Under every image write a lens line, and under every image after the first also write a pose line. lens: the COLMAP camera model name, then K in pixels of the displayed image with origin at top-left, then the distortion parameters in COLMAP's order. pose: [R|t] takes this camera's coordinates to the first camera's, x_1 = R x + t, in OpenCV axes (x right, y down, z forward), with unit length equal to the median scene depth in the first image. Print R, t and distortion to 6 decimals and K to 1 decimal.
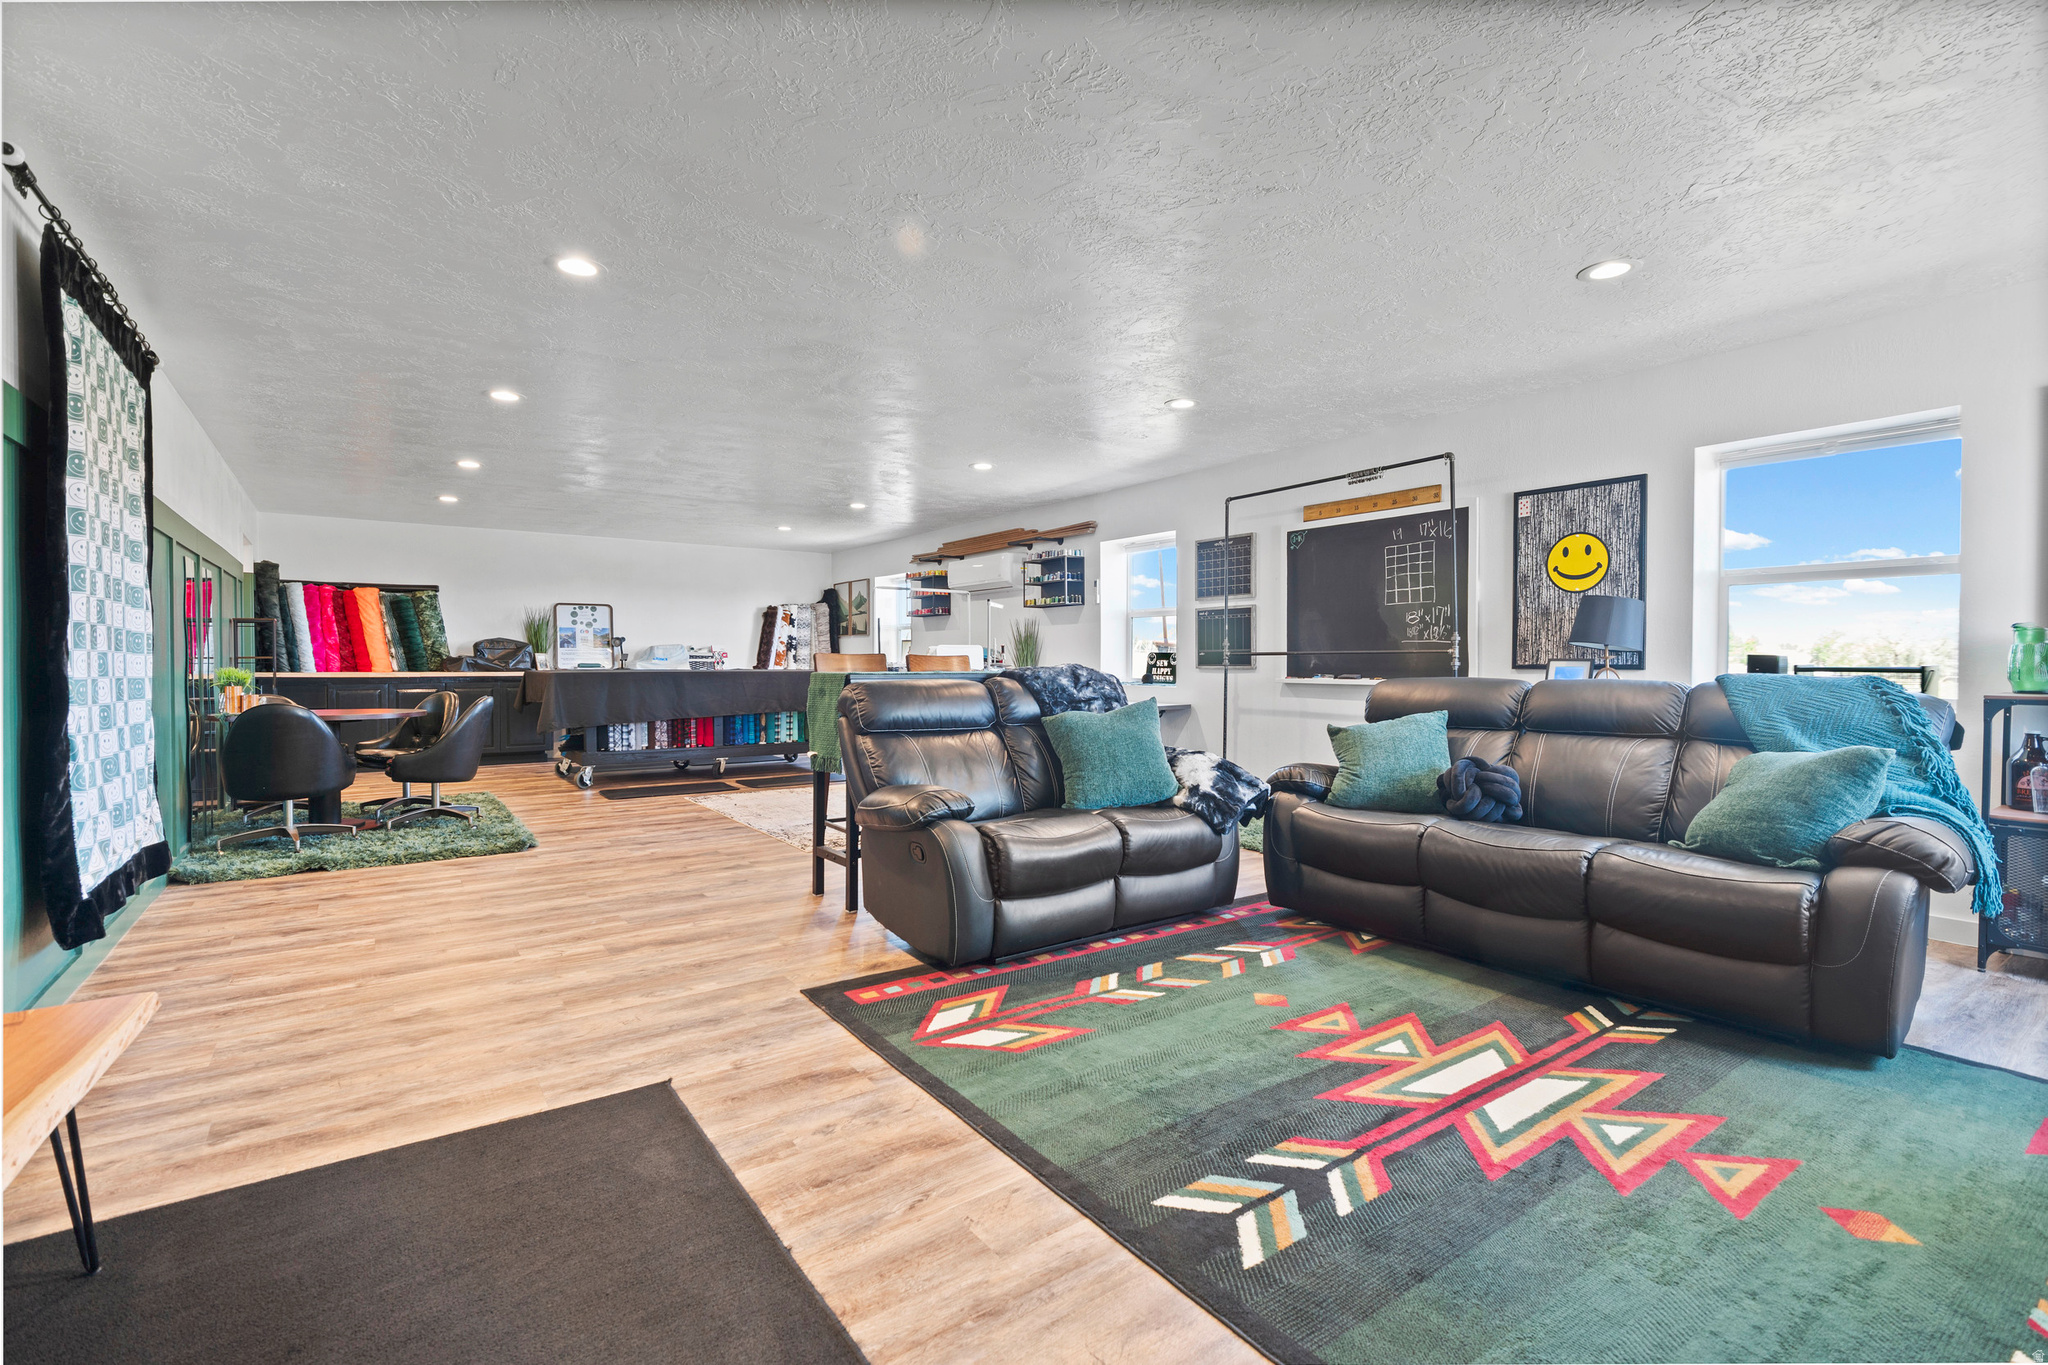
lens RADIAL K [[932.1, 0, 1019.3], [0, 932.1, 675.7], [0, 0, 1]] dist [0.000508, -0.000668]
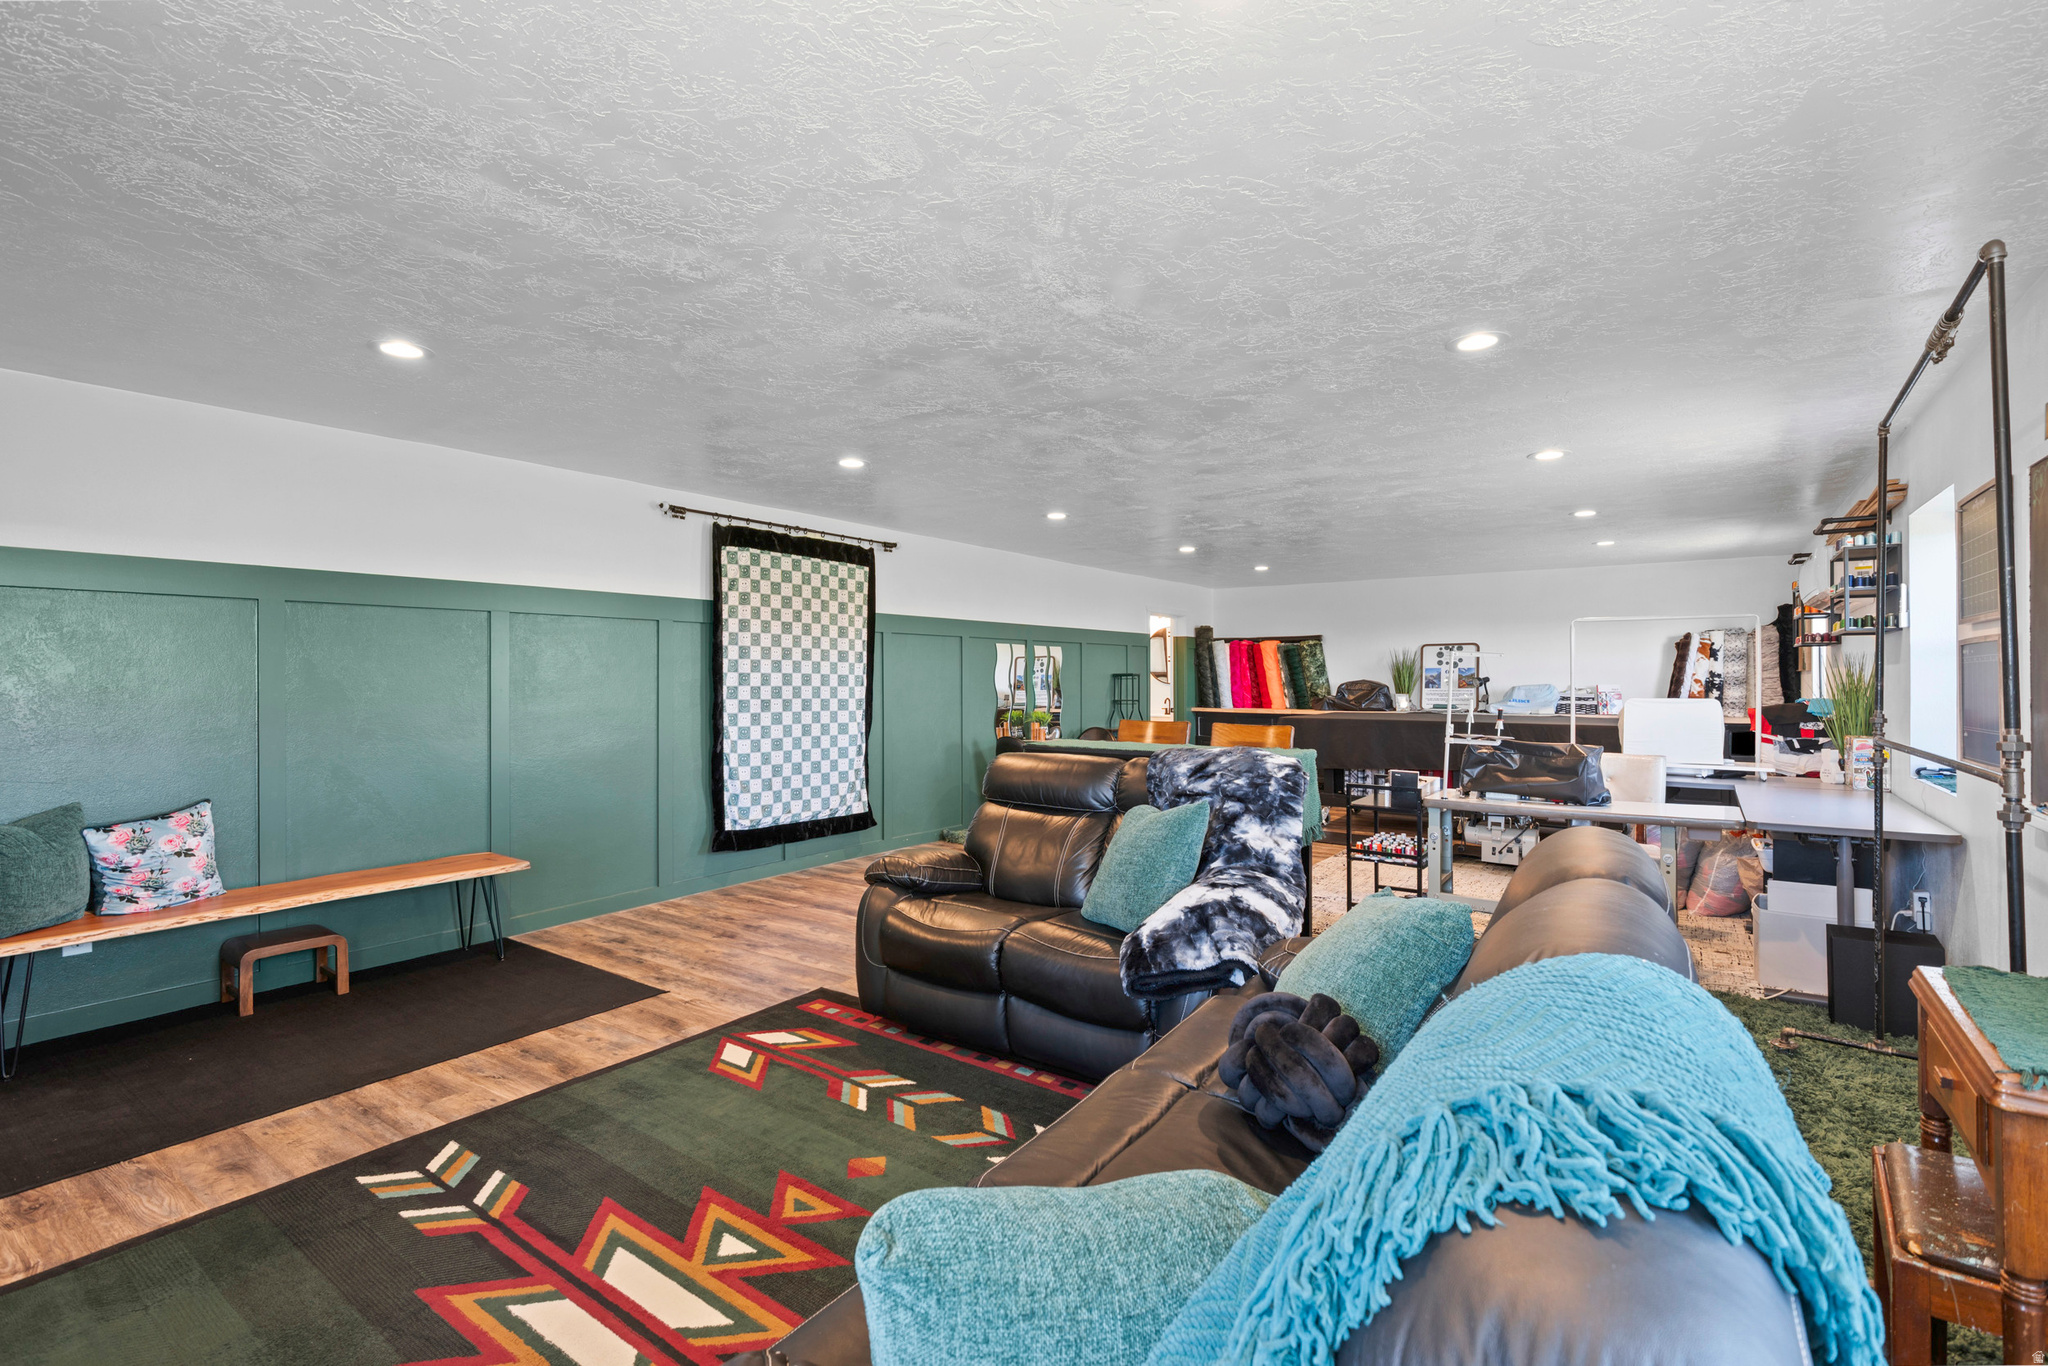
lens RADIAL K [[932.1, 0, 1019.3], [0, 932.1, 676.2], [0, 0, 1]] dist [0.000508, -0.000668]
pose [[0.322546, -0.002881, -0.946549, 0.440033], [-0.013756, 0.999876, -0.007731, -0.038618], [0.946454, 0.015514, 0.322466, 0.331099]]
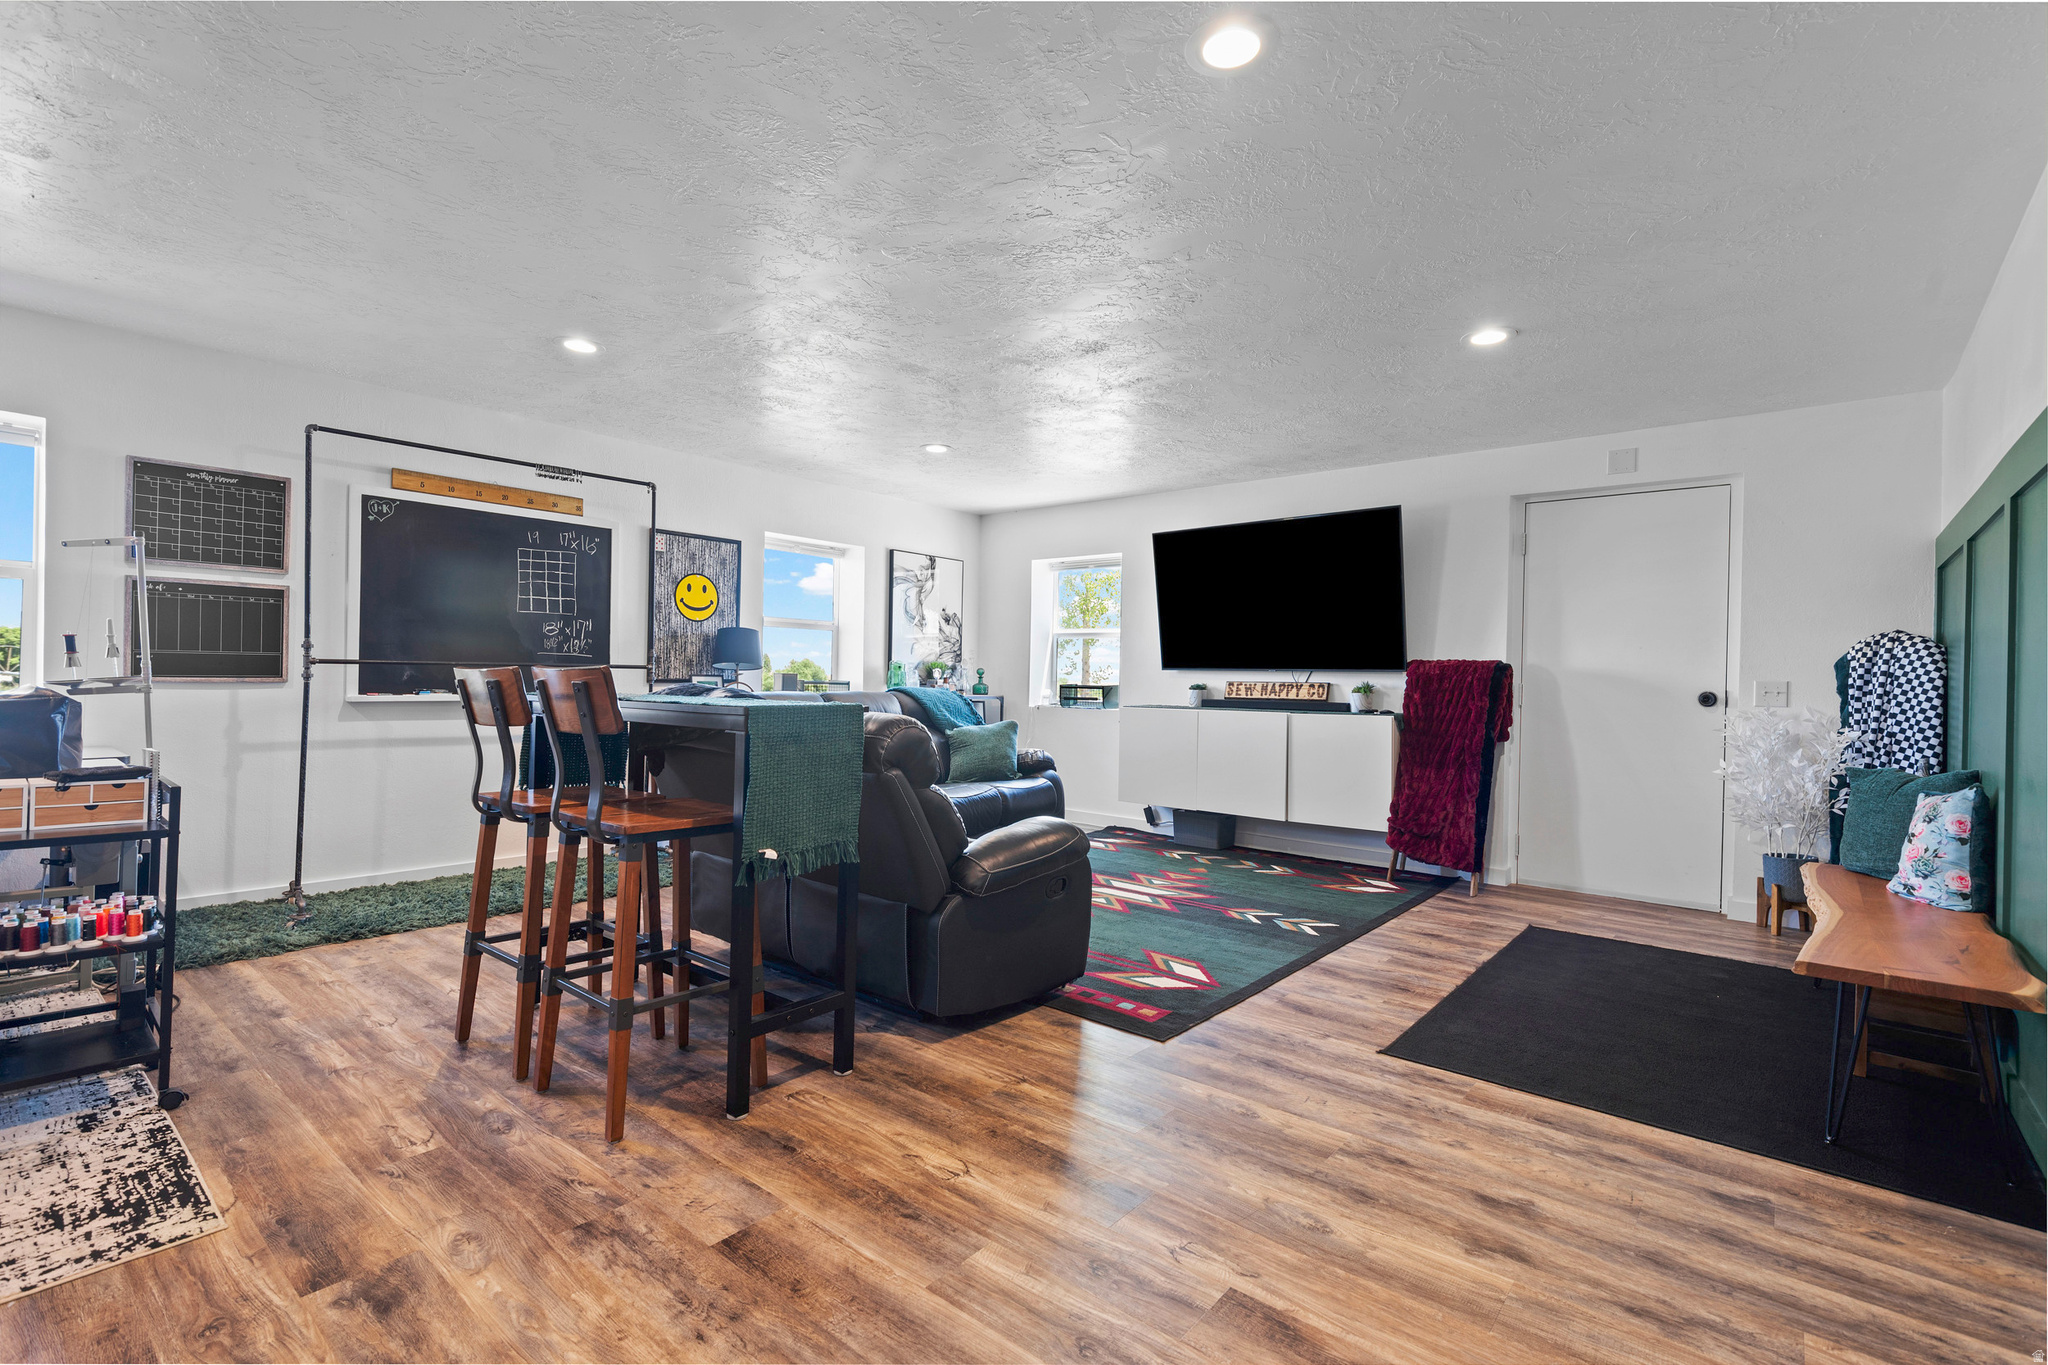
lens RADIAL K [[916.9, 0, 1024.0], [0, 916.9, 682.5], [0, 0, 1]] dist [-0.000041, -0.000323]
pose [[-0.255887, -0.011474, 0.966639, -0.434046], [-0.004564, 0.999933, 0.010661, -0.013613], [-0.966696, -0.001684, -0.255922, 0.546381]]
